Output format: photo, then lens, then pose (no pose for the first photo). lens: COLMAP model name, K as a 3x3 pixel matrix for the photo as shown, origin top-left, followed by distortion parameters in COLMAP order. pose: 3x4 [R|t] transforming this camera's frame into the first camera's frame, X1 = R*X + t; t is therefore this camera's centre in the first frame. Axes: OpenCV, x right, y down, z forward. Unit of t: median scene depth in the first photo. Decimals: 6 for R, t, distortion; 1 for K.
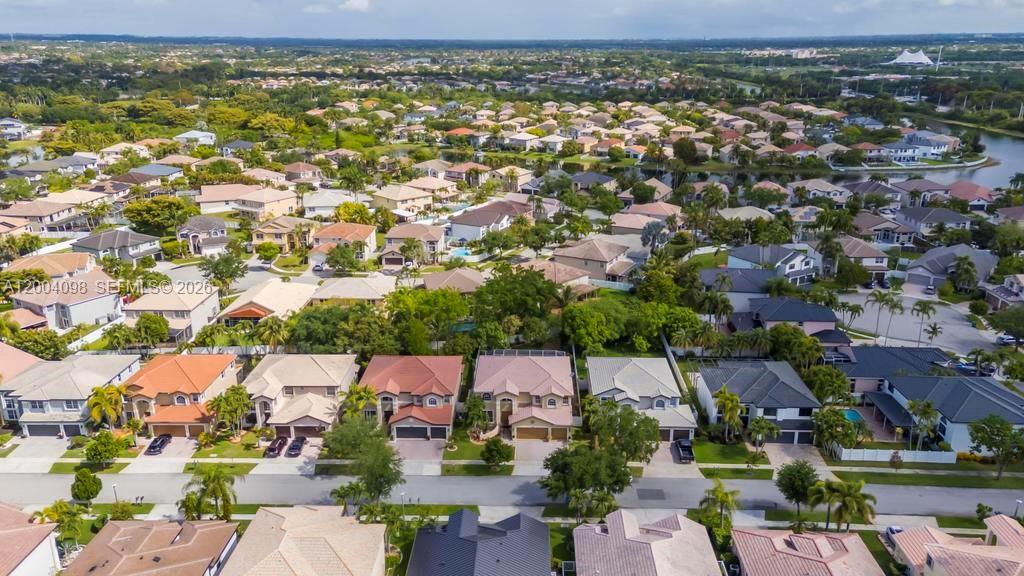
lens RADIAL K [[761.0, 0, 512.0], [0, 761.0, 288.0], [0, 0, 1]] dist [0.078063, -0.003169]
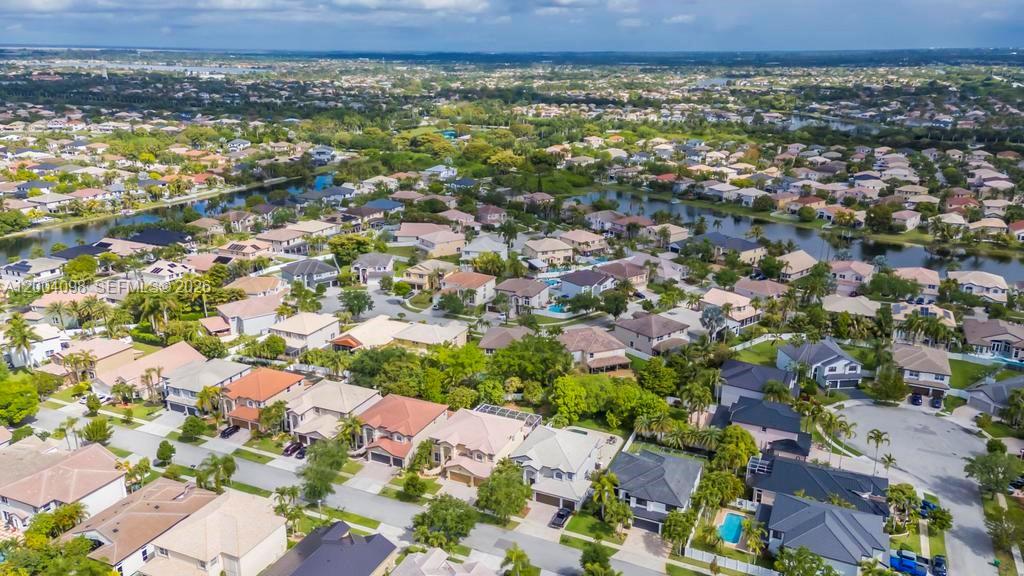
lens RADIAL K [[761.0, 0, 512.0], [0, 761.0, 288.0], [0, 0, 1]] dist [0.078063, -0.003169]
pose [[0.921057, 0.118087, -0.371092, 0.349661], [-0.122880, 0.992363, 0.010796, -0.096228], [0.369533, 0.035656, 0.928533, -0.110187]]
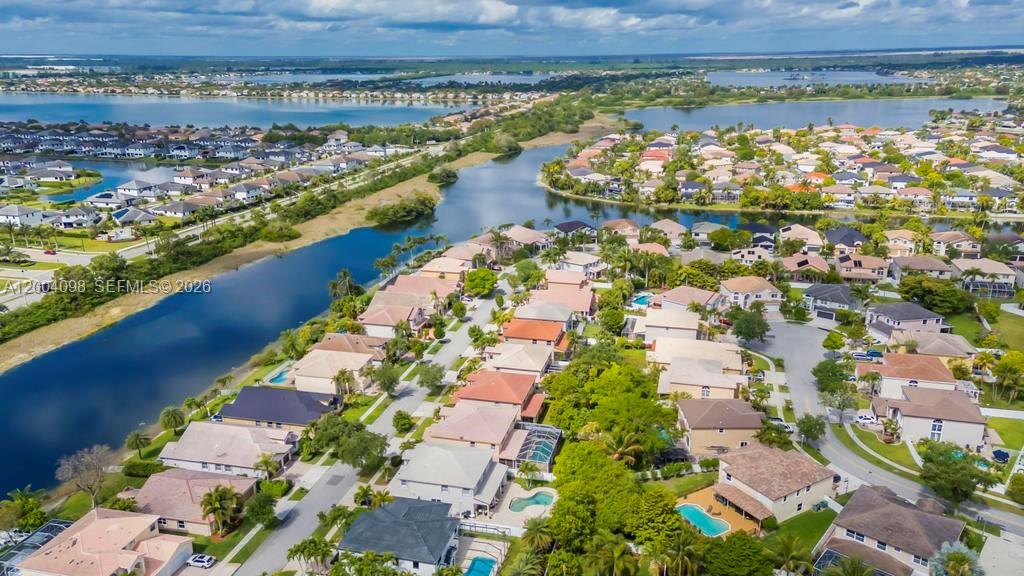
lens RADIAL K [[745.5, 0, 512.0], [0, 745.5, 288.0], [0, 0, 1]] dist [0.075793, -0.003999]
pose [[-0.221107, 0.290450, -0.930994, 0.783354], [-0.291772, 0.891197, 0.347329, -0.384477], [0.930581, 0.348435, -0.112305, 0.775966]]
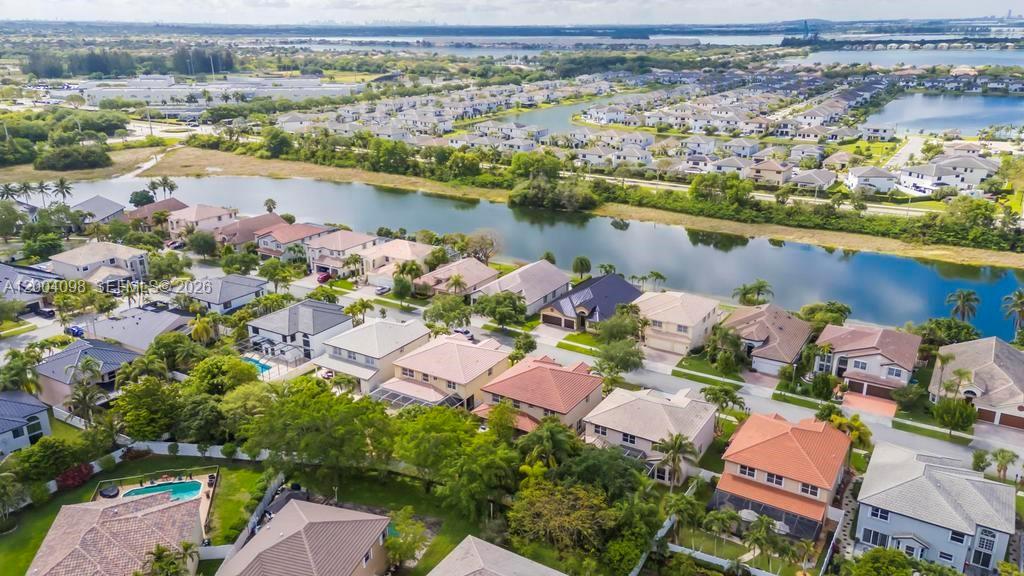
lens RADIAL K [[745.5, 0, 512.0], [0, 745.5, 288.0], [0, 0, 1]] dist [0.075793, -0.003999]
pose [[-0.867332, -0.165128, 0.469539, -0.393613], [0.154019, 0.808019, 0.568669, -0.391731], [-0.473300, 0.565543, -0.675388, 1.134104]]
